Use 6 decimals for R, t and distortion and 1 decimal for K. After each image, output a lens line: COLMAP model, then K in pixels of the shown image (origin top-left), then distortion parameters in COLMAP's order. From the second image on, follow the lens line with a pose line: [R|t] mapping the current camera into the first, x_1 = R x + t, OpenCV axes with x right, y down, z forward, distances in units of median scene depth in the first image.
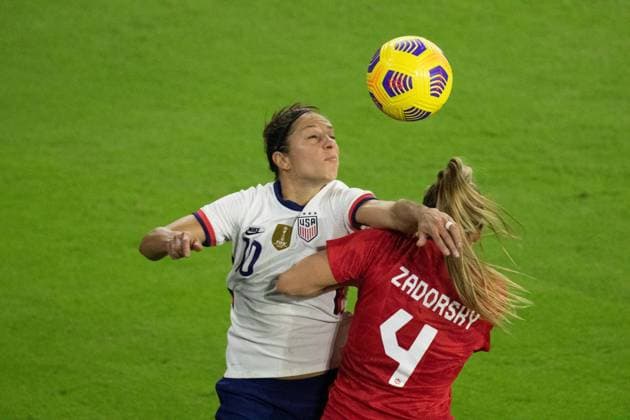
lens RADIAL K [[420.0, 0, 315.0], [0, 420.0, 210.0], [0, 0, 1]] dist [0.004421, 0.003982]
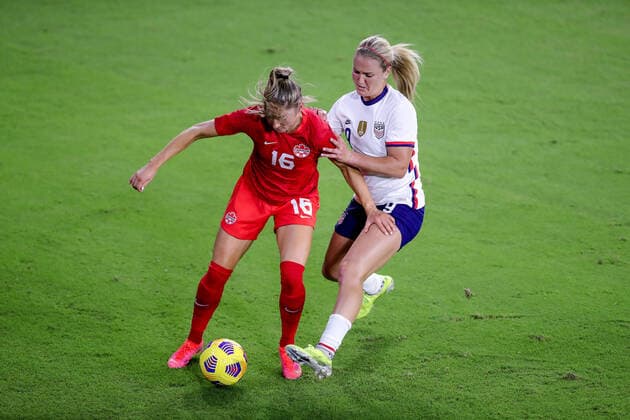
lens RADIAL K [[420.0, 0, 315.0], [0, 420.0, 210.0], [0, 0, 1]] dist [0.004421, 0.003982]
pose [[0.968271, 0.135240, -0.210147, 0.129573], [-0.140988, 0.989932, -0.012549, 0.359161], [0.206334, 0.041779, 0.977589, -0.713843]]
